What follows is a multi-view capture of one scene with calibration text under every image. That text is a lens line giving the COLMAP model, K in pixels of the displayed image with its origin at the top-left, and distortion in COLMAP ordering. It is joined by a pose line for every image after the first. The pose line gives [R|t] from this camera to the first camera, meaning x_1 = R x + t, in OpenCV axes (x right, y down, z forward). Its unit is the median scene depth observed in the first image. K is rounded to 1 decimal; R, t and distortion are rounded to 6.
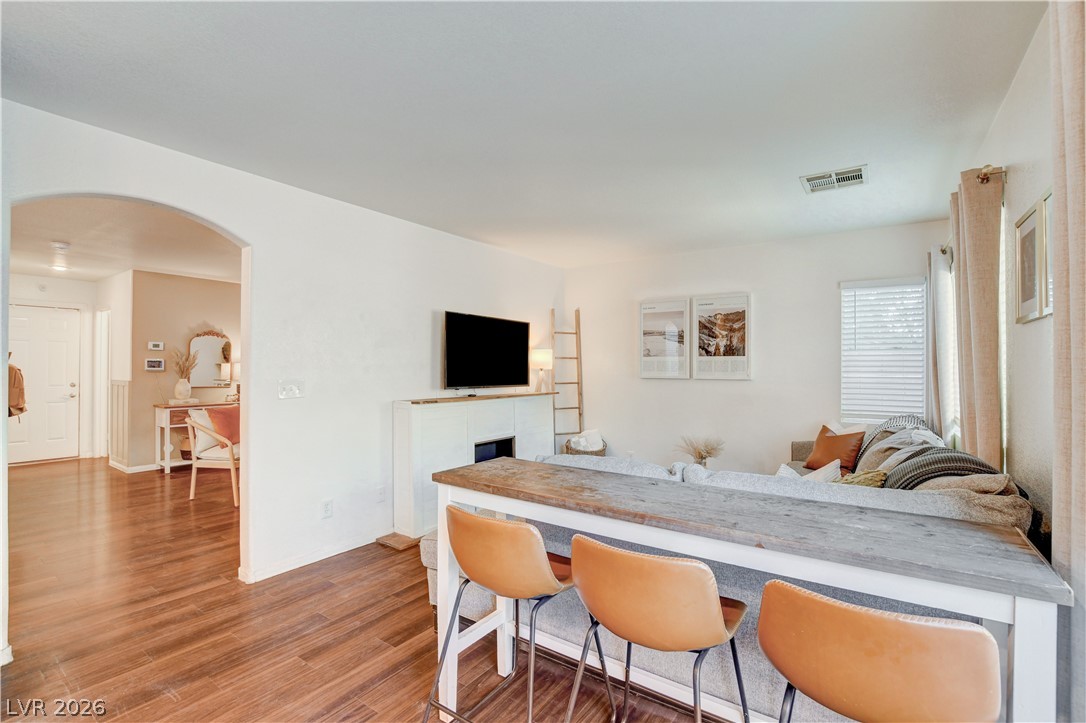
lens RADIAL K [[489.5, 0, 543.0], [0, 489.5, 361.5], [0, 0, 1]] dist [-0.002567, -0.000402]
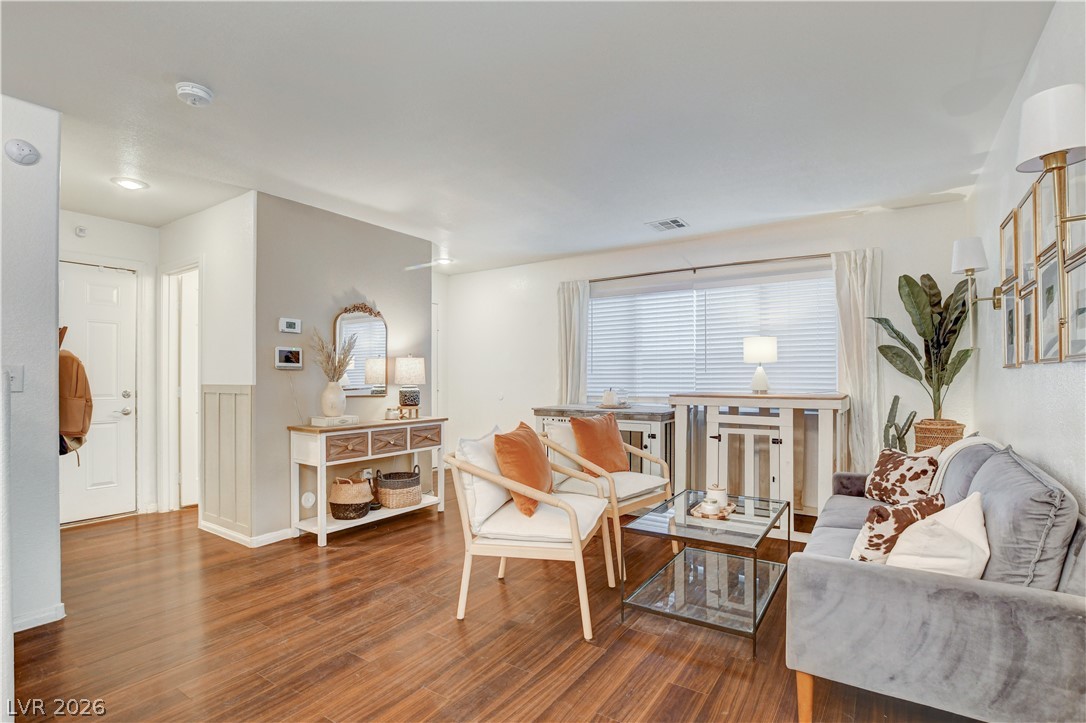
lens RADIAL K [[520.9, 0, 545.0], [0, 520.9, 371.9], [0, 0, 1]] dist [0.004155, 0.000576]
pose [[0.999588, -0.006805, 0.027883, -0.508445], [0.006785, 0.999977, 0.000798, 0.025198], [-0.027888, -0.000608, 0.999611, 0.369898]]
